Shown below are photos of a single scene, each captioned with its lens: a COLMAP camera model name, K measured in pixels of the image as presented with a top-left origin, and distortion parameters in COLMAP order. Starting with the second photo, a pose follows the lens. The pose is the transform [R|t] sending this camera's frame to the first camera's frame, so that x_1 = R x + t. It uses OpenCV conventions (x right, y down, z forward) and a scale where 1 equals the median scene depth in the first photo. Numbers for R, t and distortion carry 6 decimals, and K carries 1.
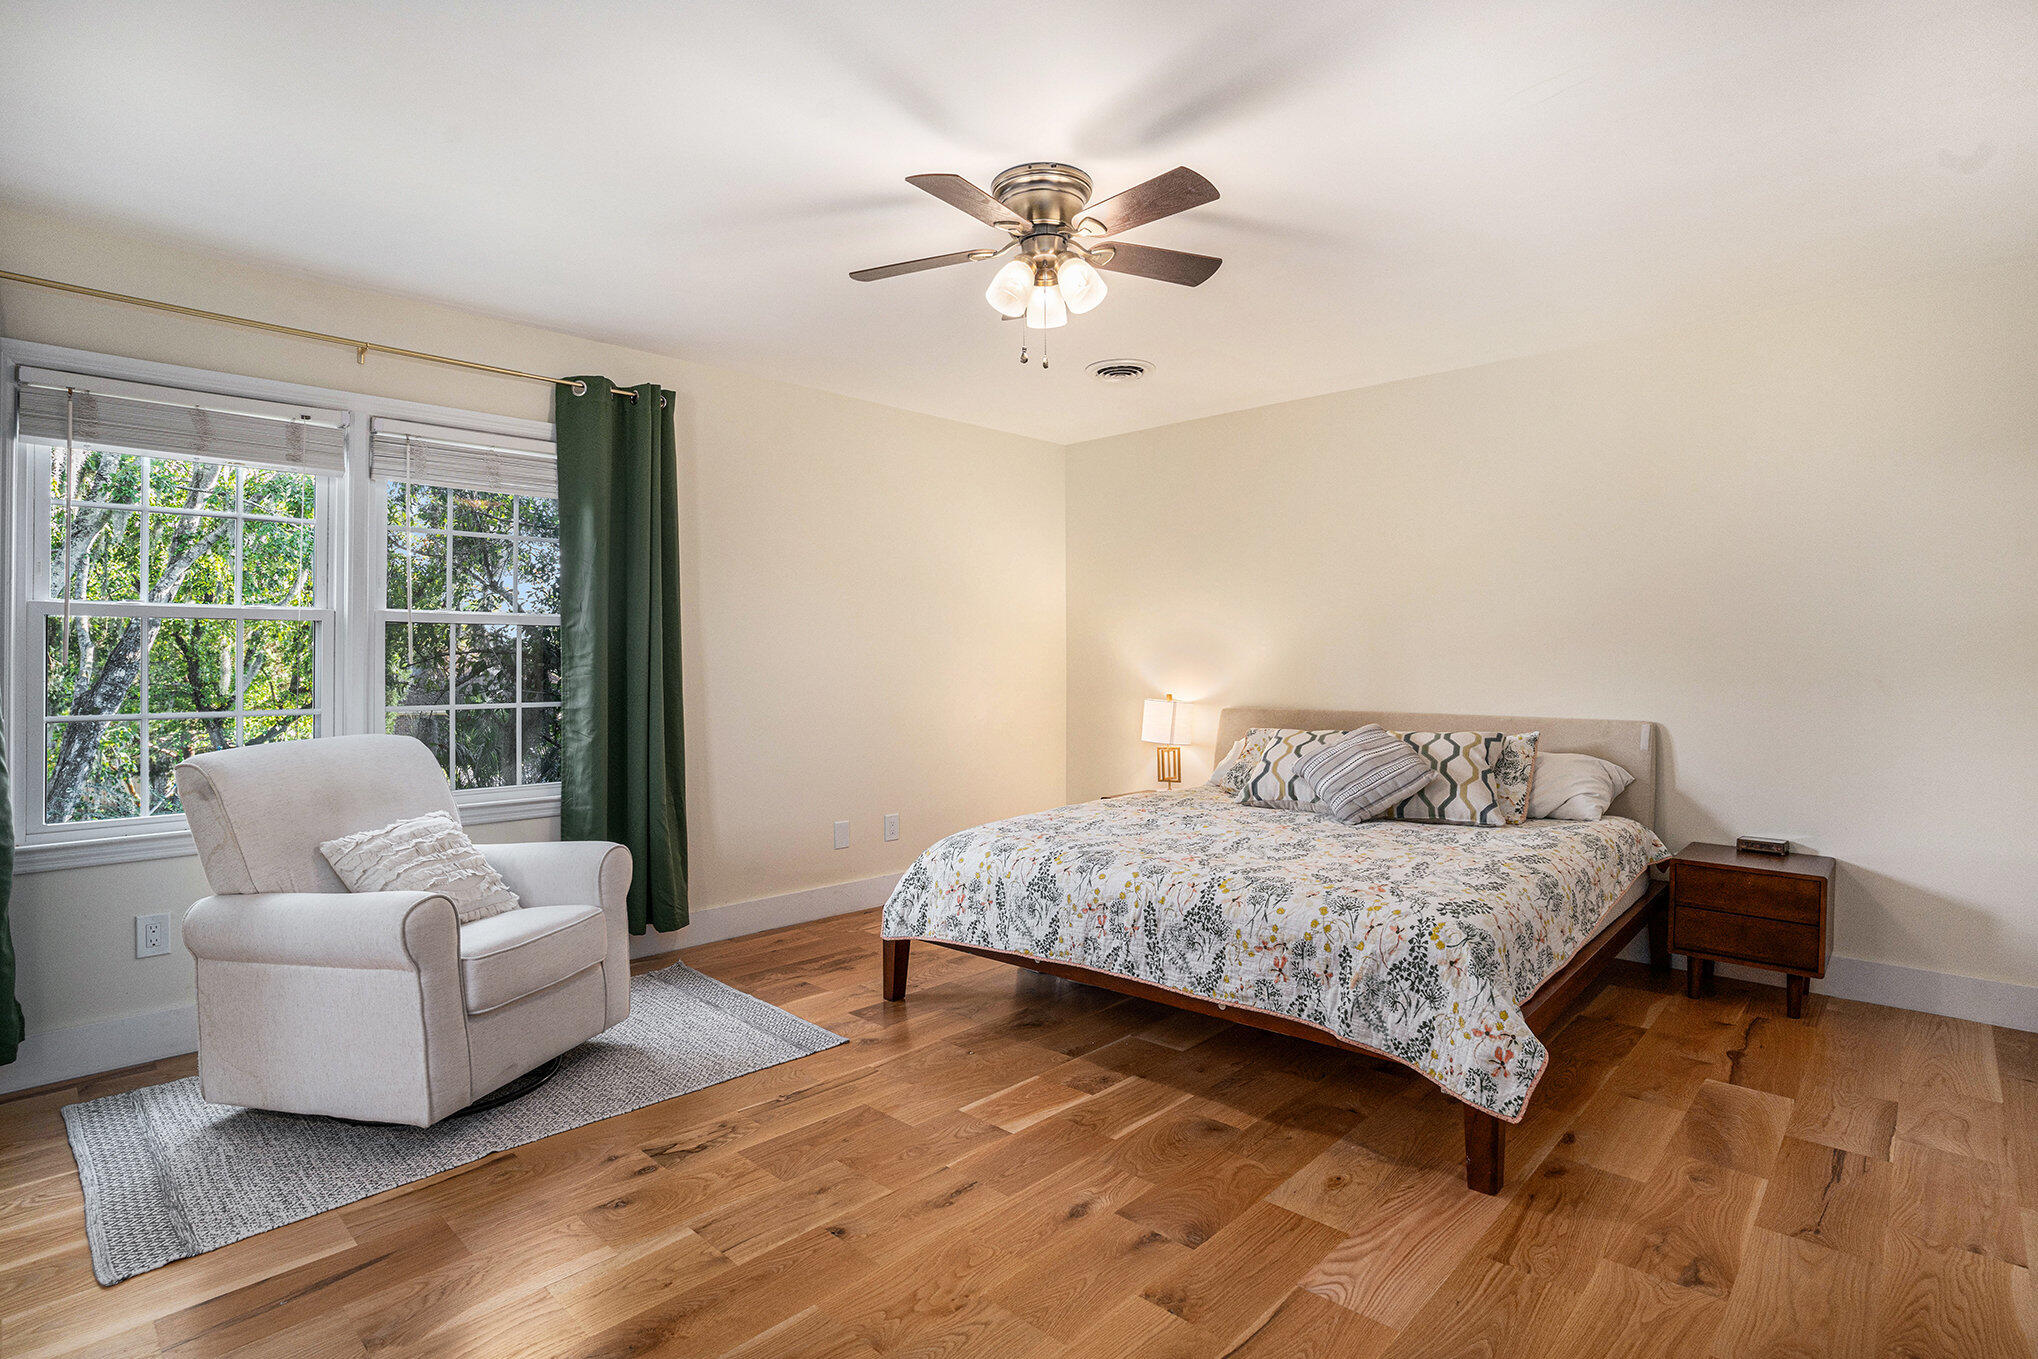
lens RADIAL K [[990.7, 0, 1014.6], [0, 990.7, 675.4], [0, 0, 1]] dist [-0.032951, 0.003735]
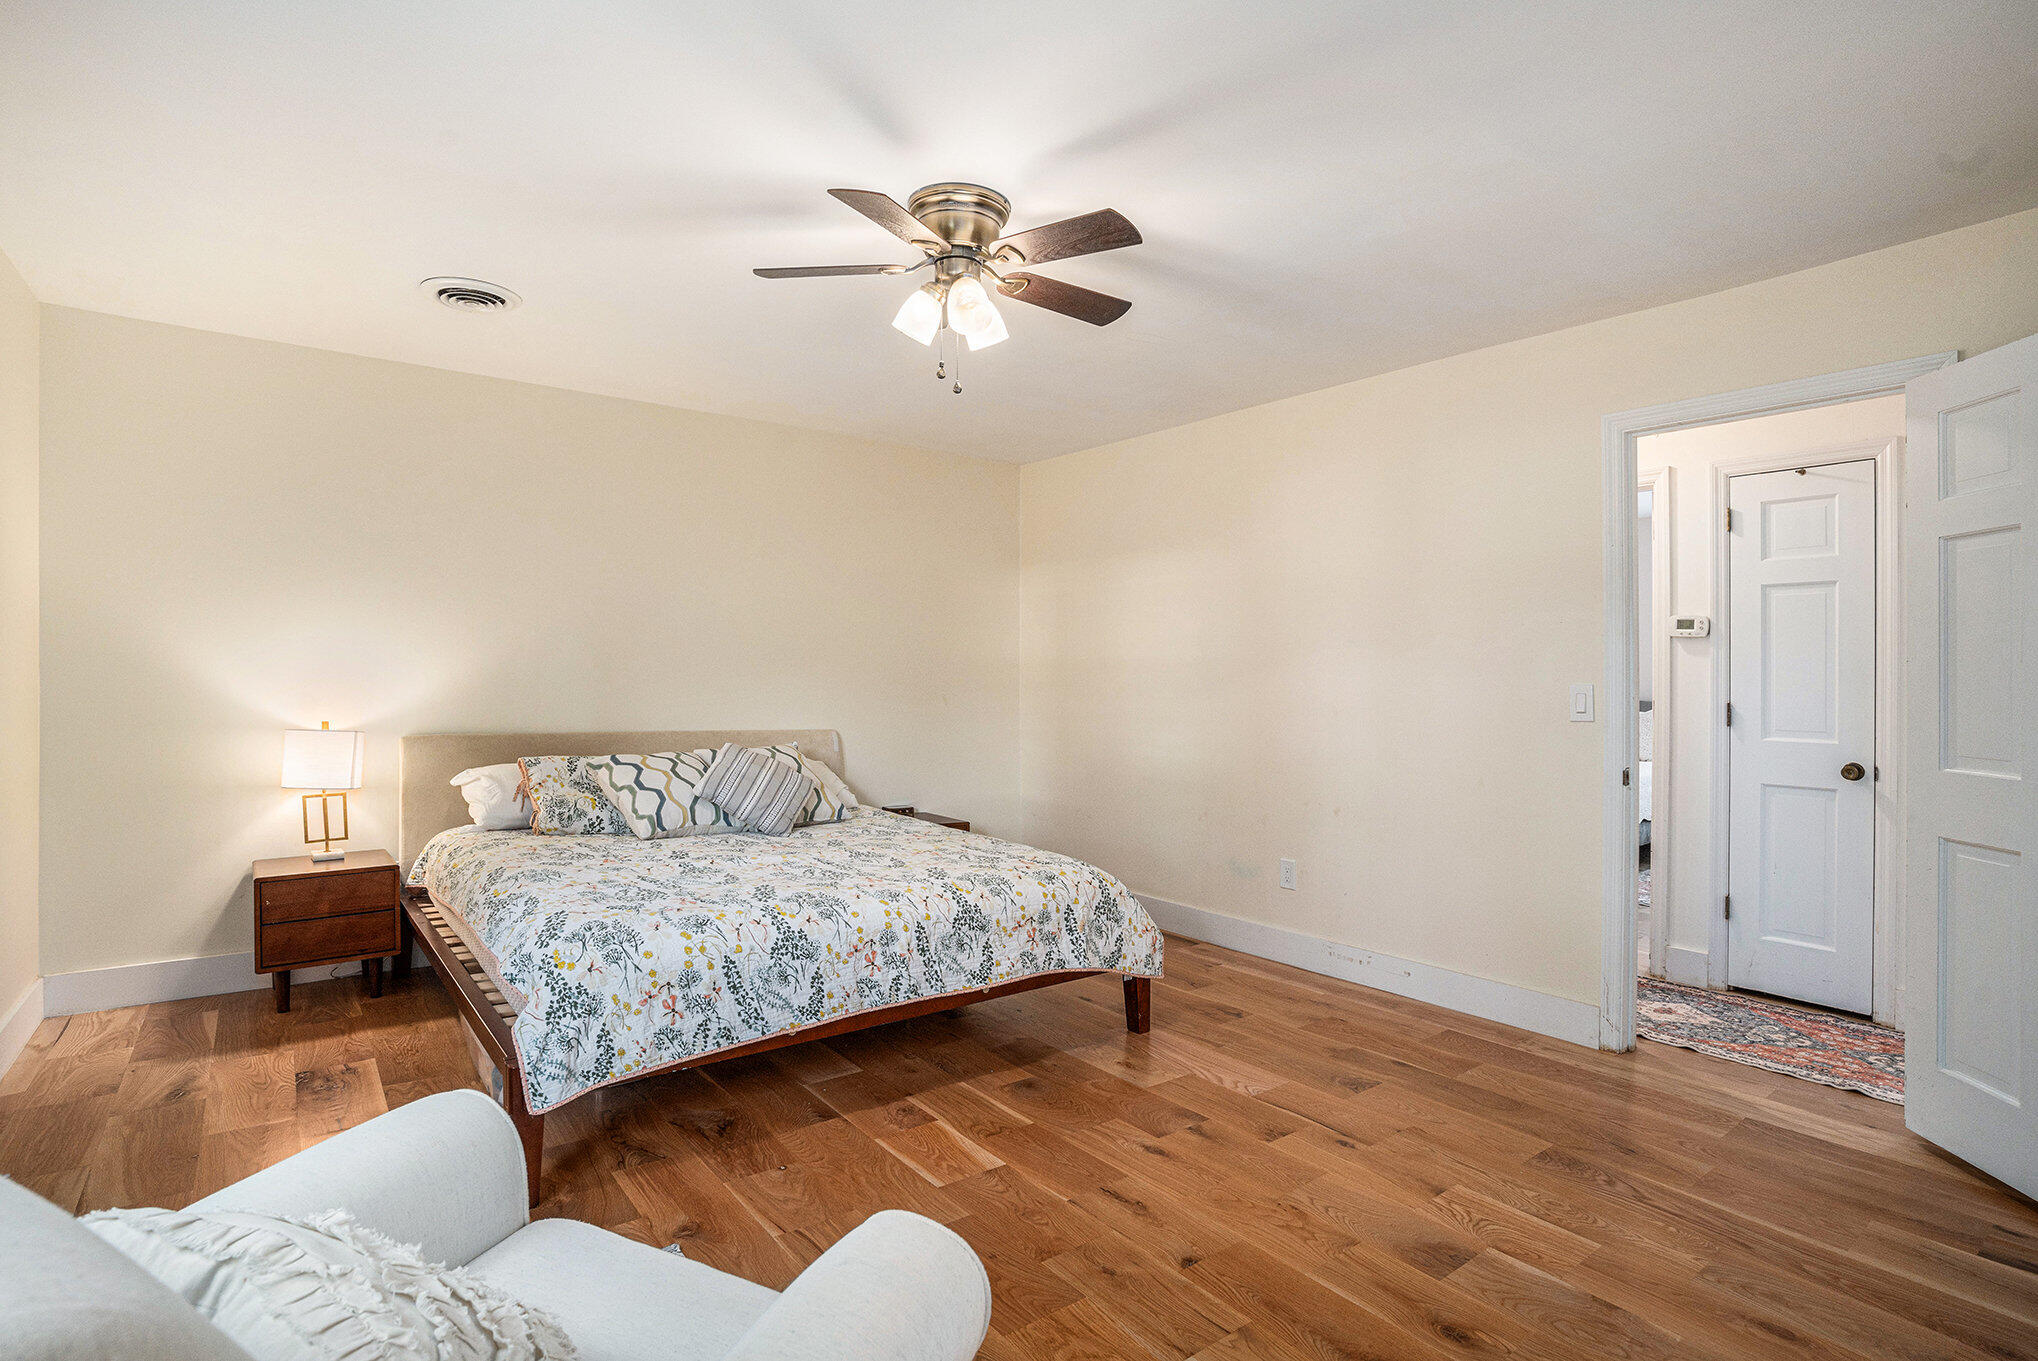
lens RADIAL K [[990.7, 0, 1013.8], [0, 990.7, 690.6], [0, 0, 1]] dist [-0.032951, 0.003735]
pose [[0.176838, 0.000267, 0.984240, -0.862850], [-0.009768, 0.999951, 0.001484, -0.015837], [-0.984191, -0.009876, 0.176832, 0.717437]]
